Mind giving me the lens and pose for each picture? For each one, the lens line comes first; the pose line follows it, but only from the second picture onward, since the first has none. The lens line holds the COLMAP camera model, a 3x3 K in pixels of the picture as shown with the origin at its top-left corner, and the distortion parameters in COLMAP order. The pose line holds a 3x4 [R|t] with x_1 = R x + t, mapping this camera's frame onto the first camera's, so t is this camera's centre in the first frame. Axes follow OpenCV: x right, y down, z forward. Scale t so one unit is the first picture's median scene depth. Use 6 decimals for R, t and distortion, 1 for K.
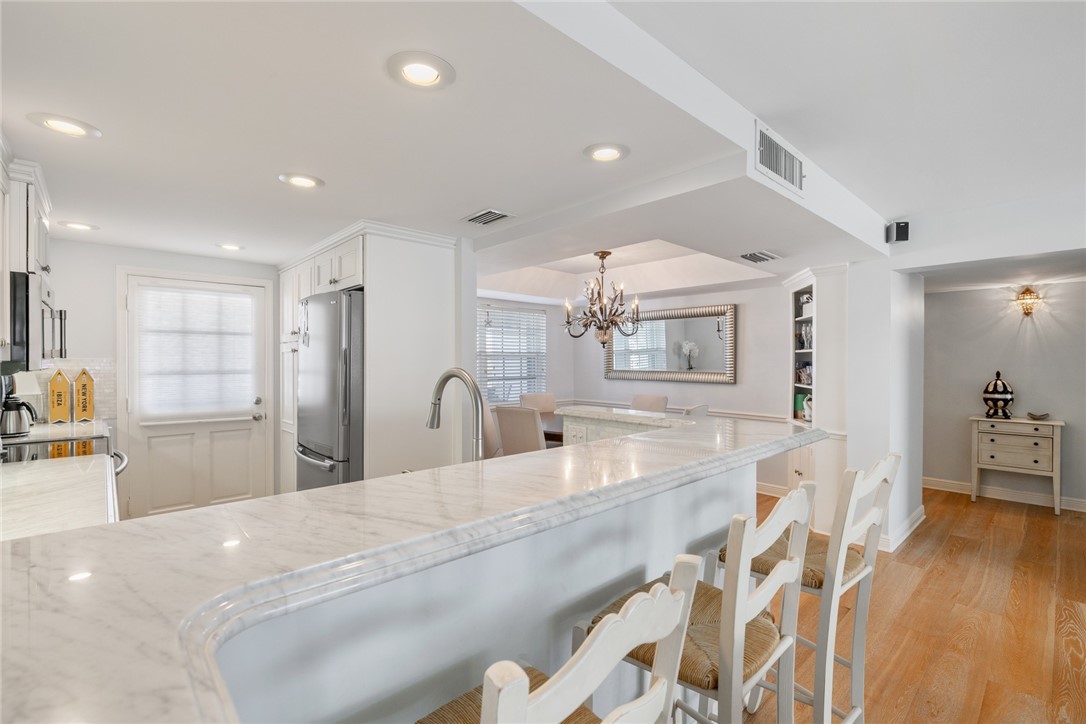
lens RADIAL K [[484.0, 0, 540.2], [0, 484.0, 364.7], [0, 0, 1]] dist [-0.001075, 0.000619]
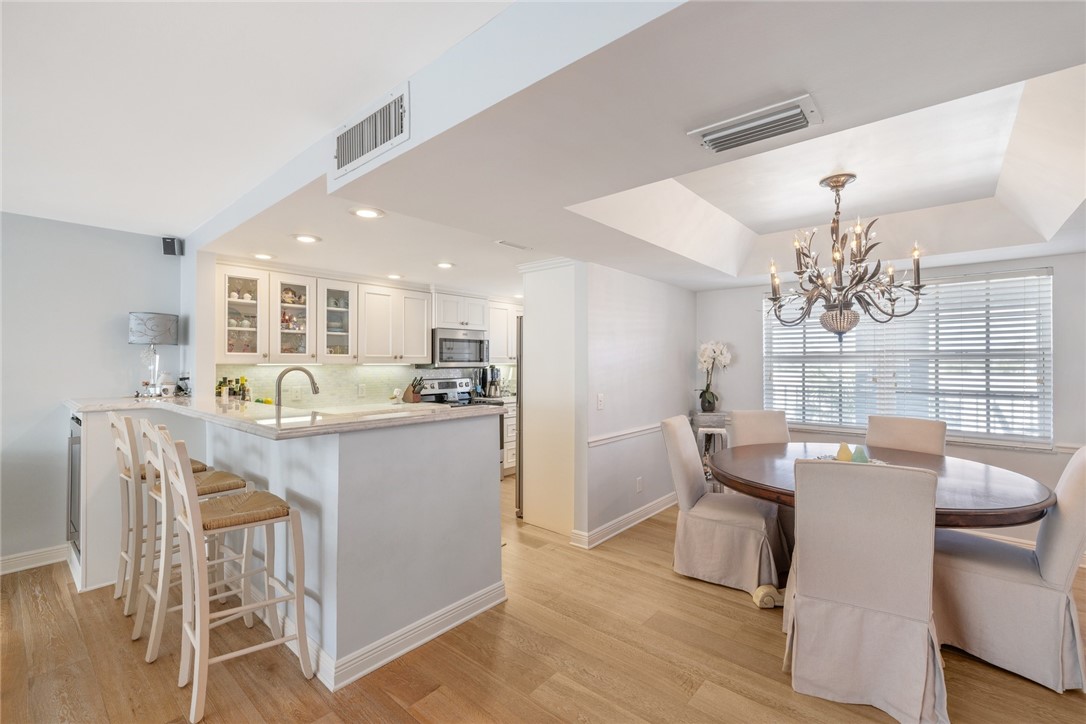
lens RADIAL K [[471.1, 0, 540.9], [0, 471.1, 355.7], [0, 0, 1]] dist [0.001309, 0.000126]
pose [[0.111227, -0.015554, -0.993673, 0.742111], [-0.008465, 0.999826, -0.016598, -0.005530], [0.993759, 0.010258, 0.111076, 0.655641]]
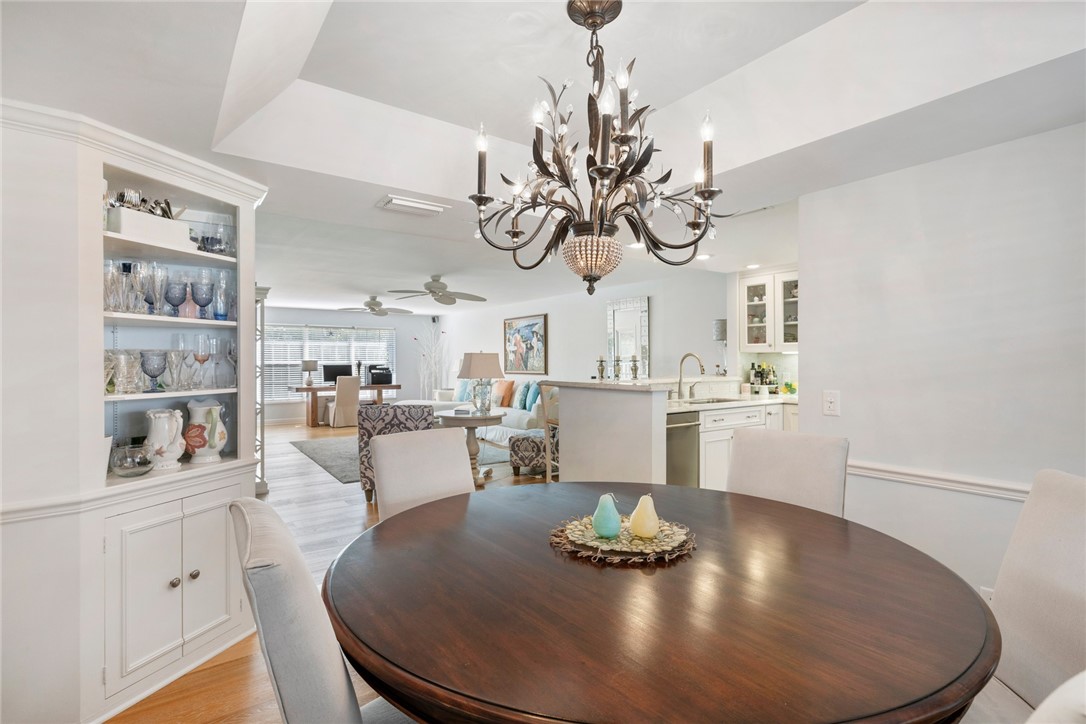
lens RADIAL K [[515.1, 0, 537.4], [0, 515.1, 360.6], [0, 0, 1]] dist [-0.001741, -0.000096]
pose [[-0.993681, 0.001026, 0.112234, 0.154486], [0.001945, 0.999965, 0.008083, 0.009252], [-0.112222, 0.008251, -0.993649, 1.524000]]
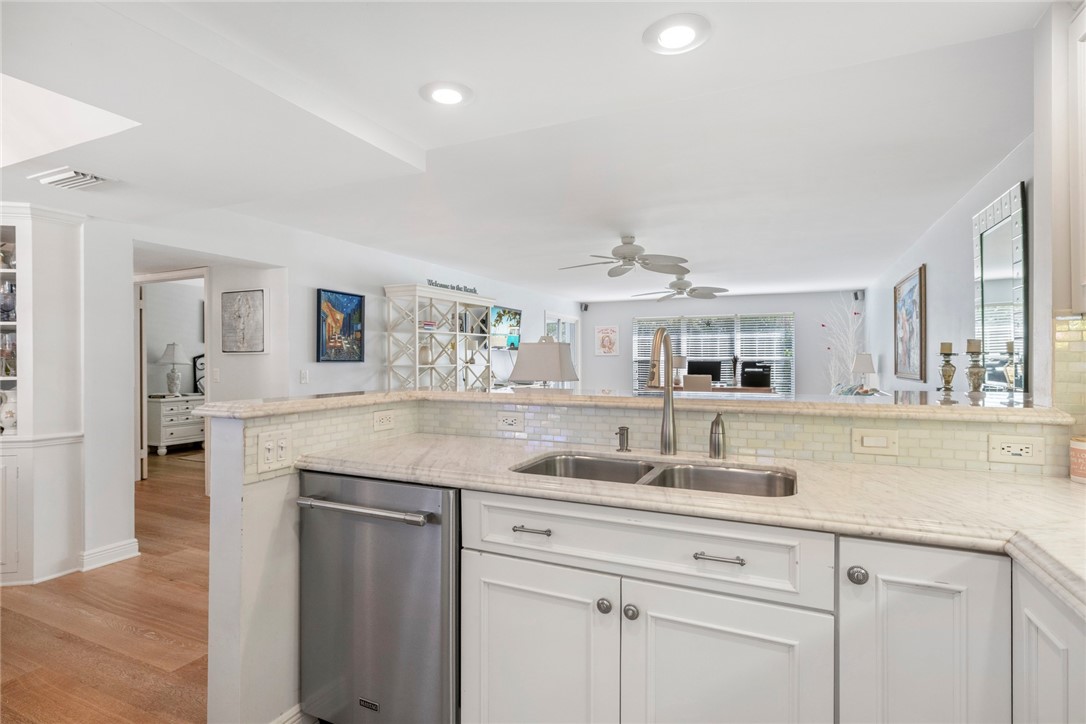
lens RADIAL K [[538.2, 0, 534.8], [0, 538.2, 361.1], [0, 0, 1]] dist [0.001199, 0.000248]
pose [[-0.382234, -0.004220, 0.924056, -0.409292], [0.009130, 0.999924, 0.008343, 0.024292], [-0.924021, 0.011626, -0.382166, 0.601215]]
